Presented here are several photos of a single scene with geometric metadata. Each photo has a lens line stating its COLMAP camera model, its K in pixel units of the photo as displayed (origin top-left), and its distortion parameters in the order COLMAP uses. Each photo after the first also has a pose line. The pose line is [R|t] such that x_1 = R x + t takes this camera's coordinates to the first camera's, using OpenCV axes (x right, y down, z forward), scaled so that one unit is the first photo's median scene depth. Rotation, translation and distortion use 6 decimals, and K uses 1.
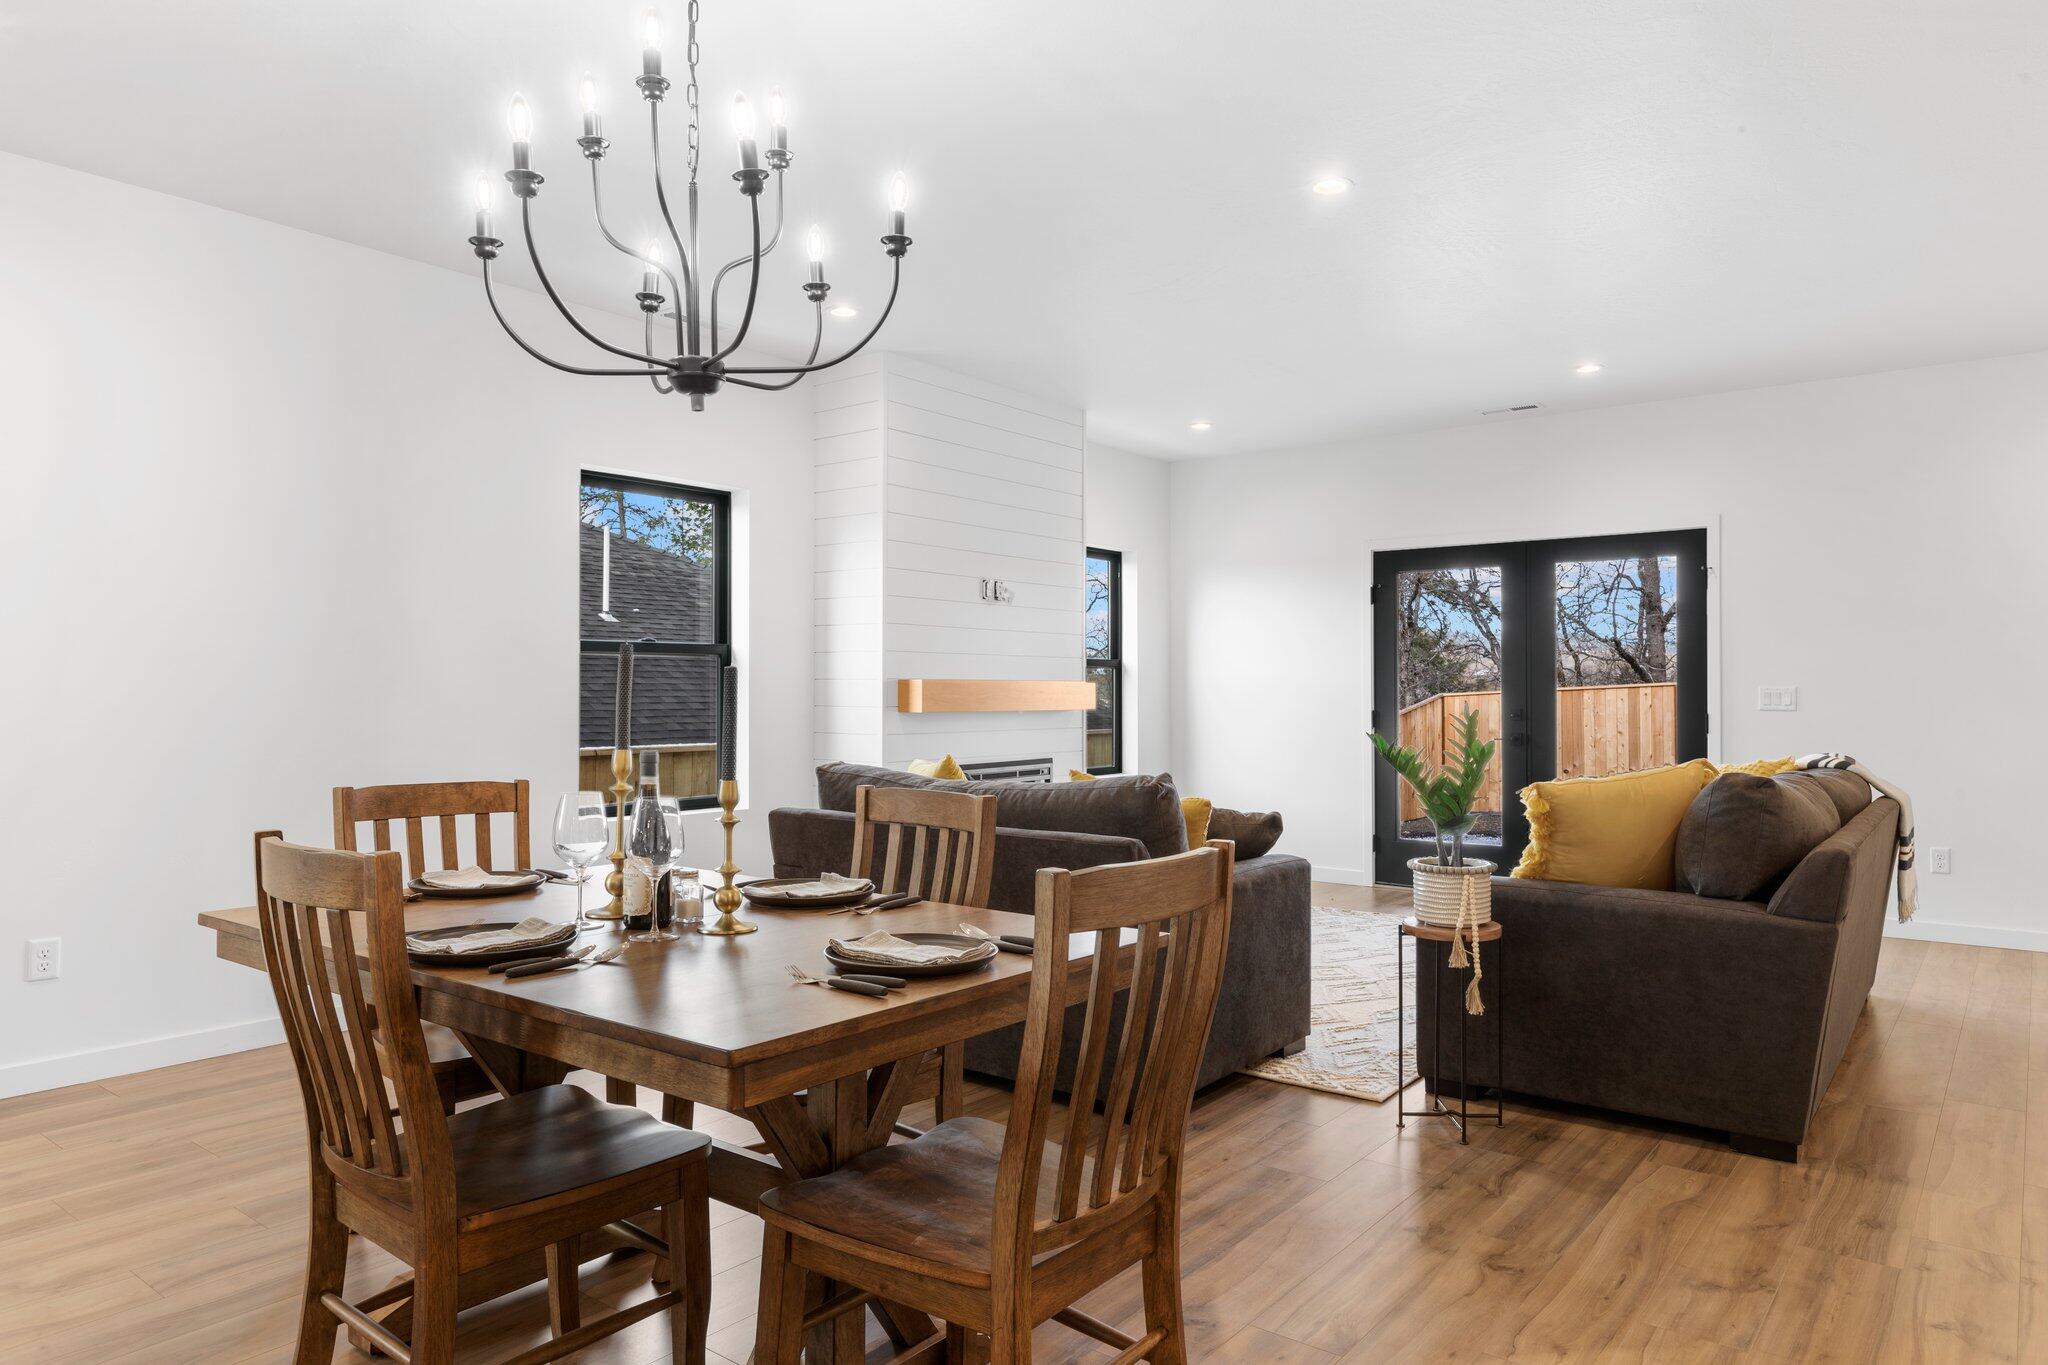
lens RADIAL K [[1294.7, 0, 1023.5], [0, 1294.7, 688.5], [0, 0, 1]] dist [0.002141, -0.000195]
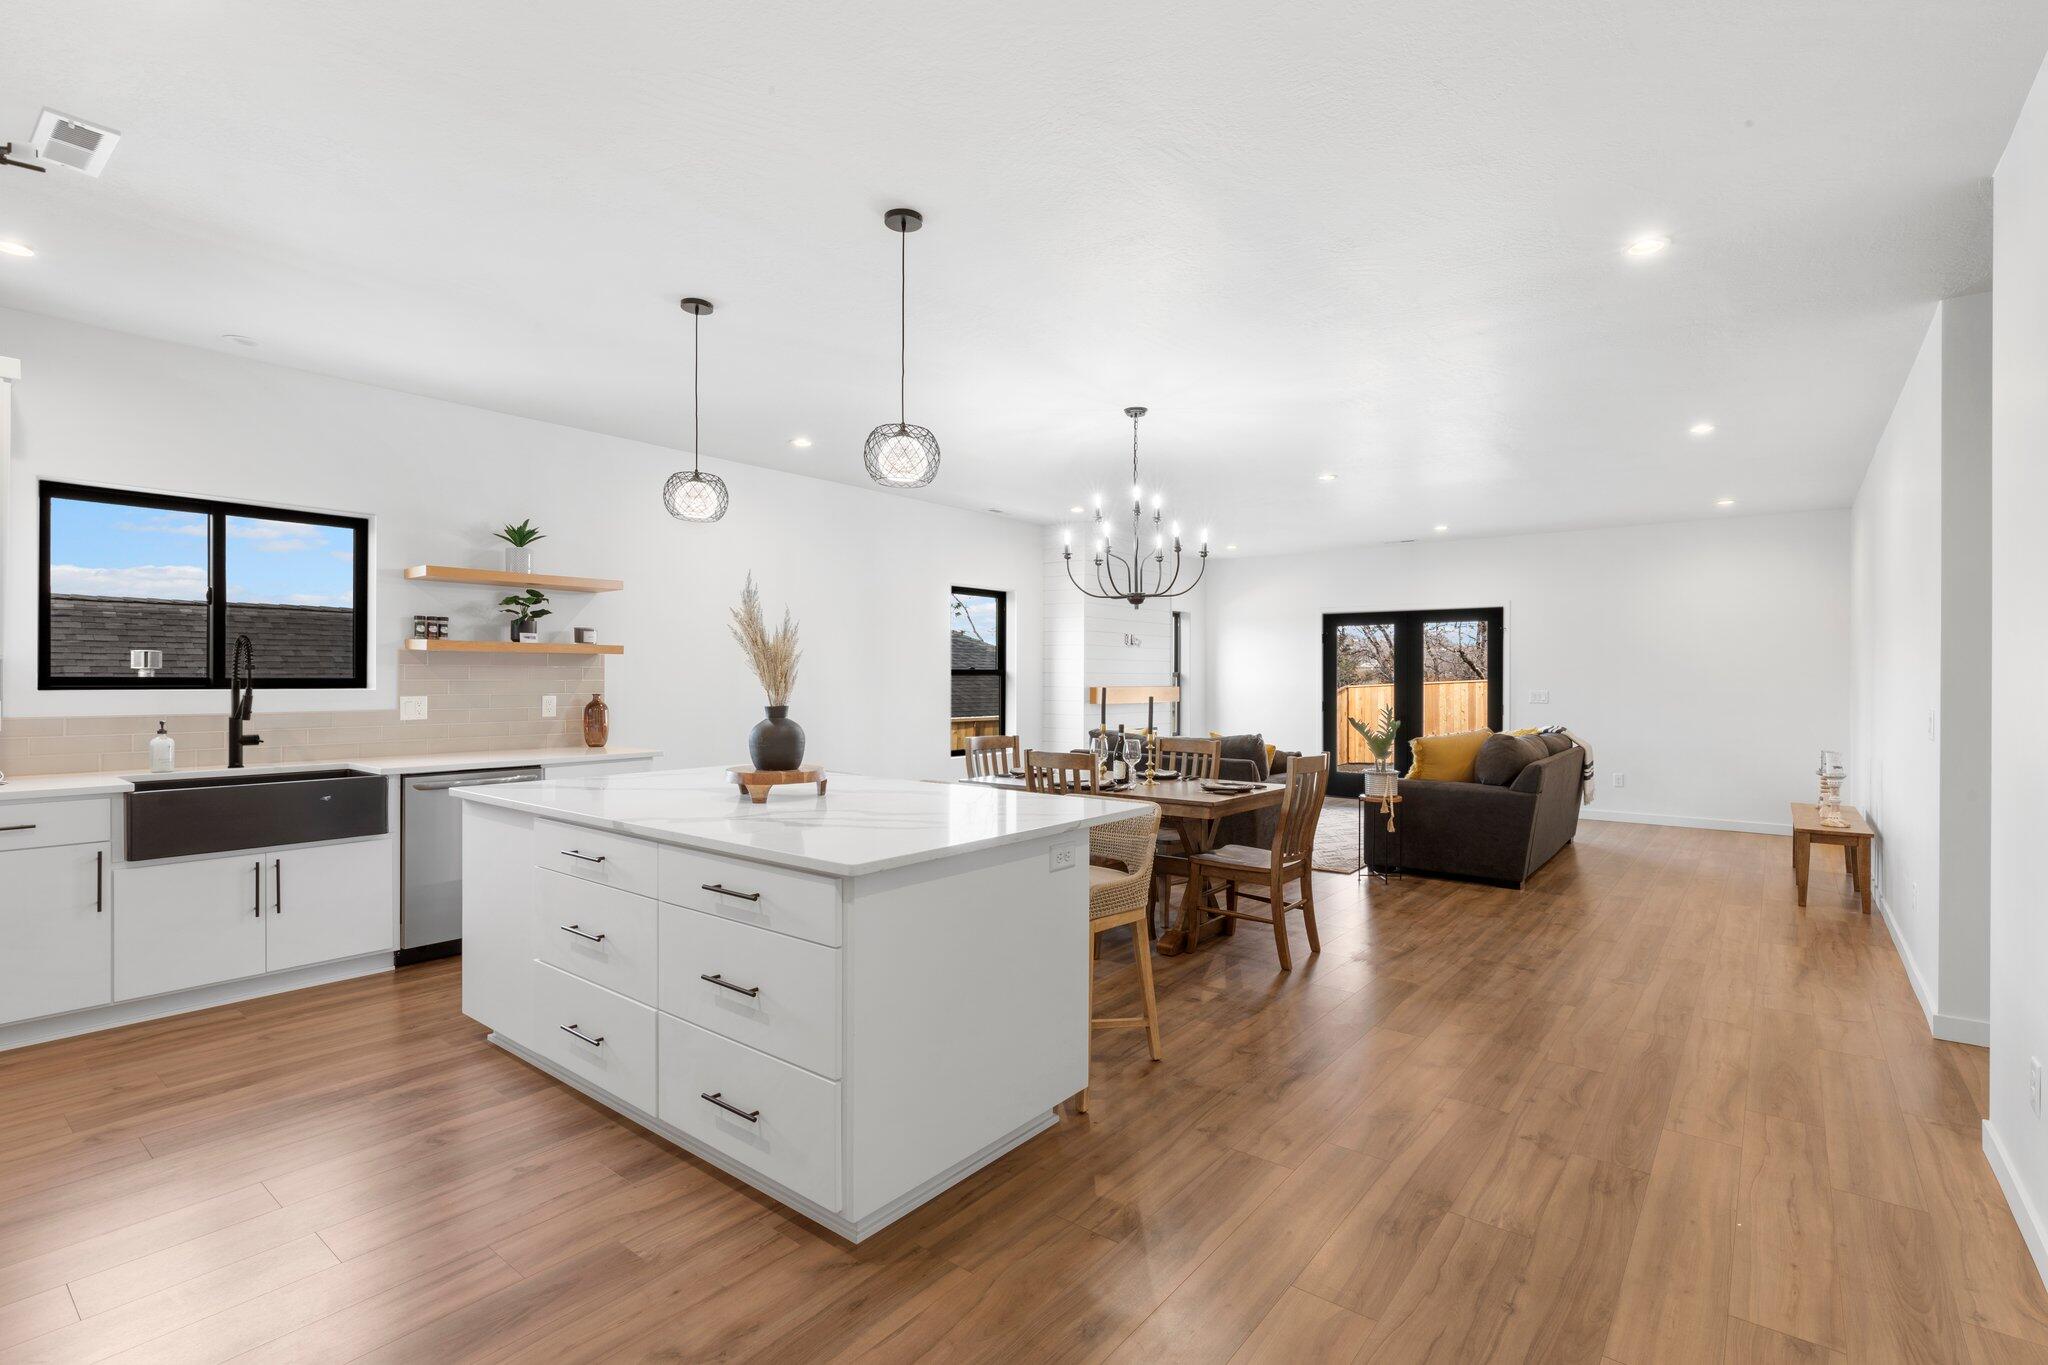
lens RADIAL K [[959.7, 0, 1024.0], [0, 959.7, 682.5], [0, 0, 1]] dist [-0.001569, -0.000266]
pose [[0.999994, 0.002967, -0.001512, -0.298524], [-0.002957, 0.999972, 0.006899, -0.036333], [0.001533, -0.006894, 0.999975, -0.706352]]
